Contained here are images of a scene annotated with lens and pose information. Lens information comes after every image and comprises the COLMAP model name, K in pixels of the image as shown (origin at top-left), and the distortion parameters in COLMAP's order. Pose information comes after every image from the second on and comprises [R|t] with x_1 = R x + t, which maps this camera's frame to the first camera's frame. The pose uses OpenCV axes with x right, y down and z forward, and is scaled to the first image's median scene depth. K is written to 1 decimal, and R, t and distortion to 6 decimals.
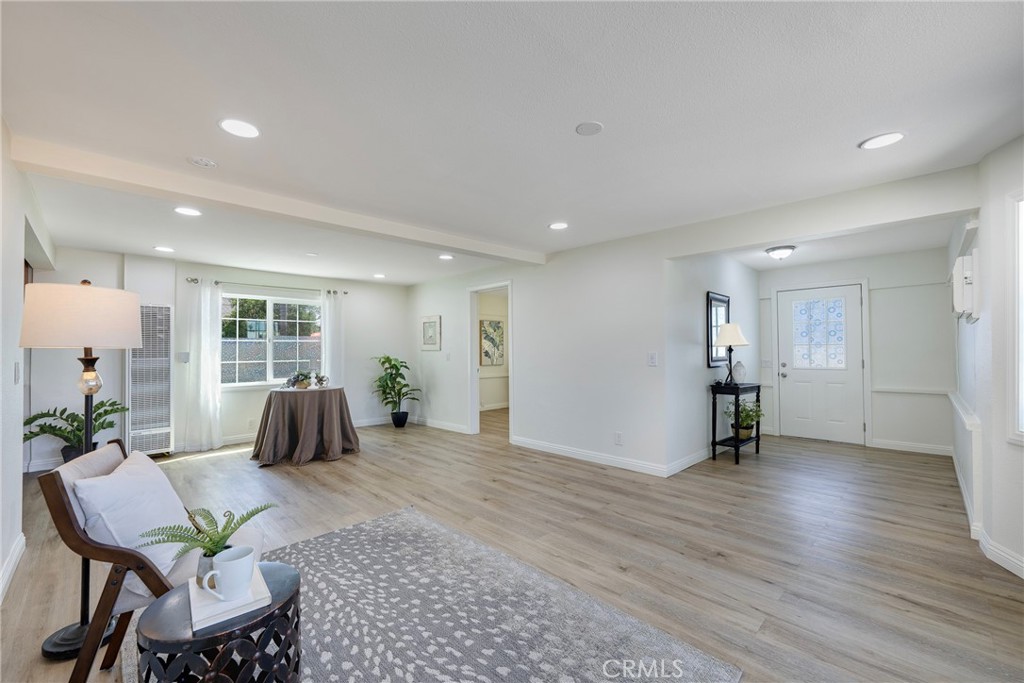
lens RADIAL K [[412.5, 0, 512.4], [0, 412.5, 342.7], [0, 0, 1]] dist [0.000756, 0.000311]
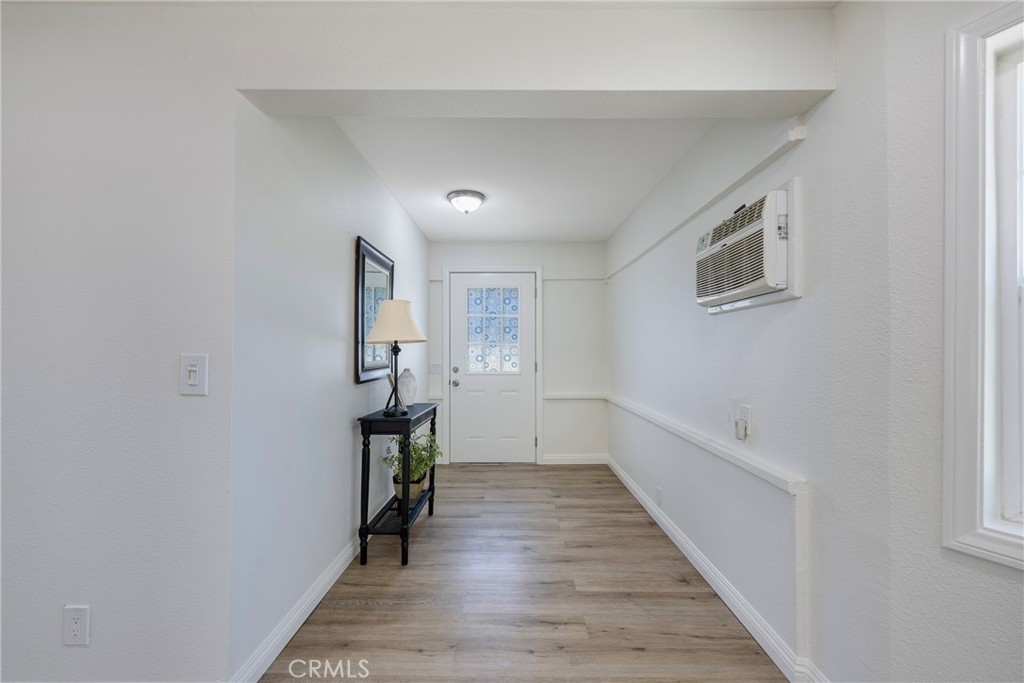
lens RADIAL K [[412.5, 0, 511.1], [0, 412.5, 344.3], [0, 0, 1]] dist [0.000756, 0.000311]
pose [[0.708119, 0.013726, 0.705959, 0.237187], [-0.016956, 0.999853, -0.002433, 0.008371], [-0.705889, -0.010248, 0.708248, 0.478248]]
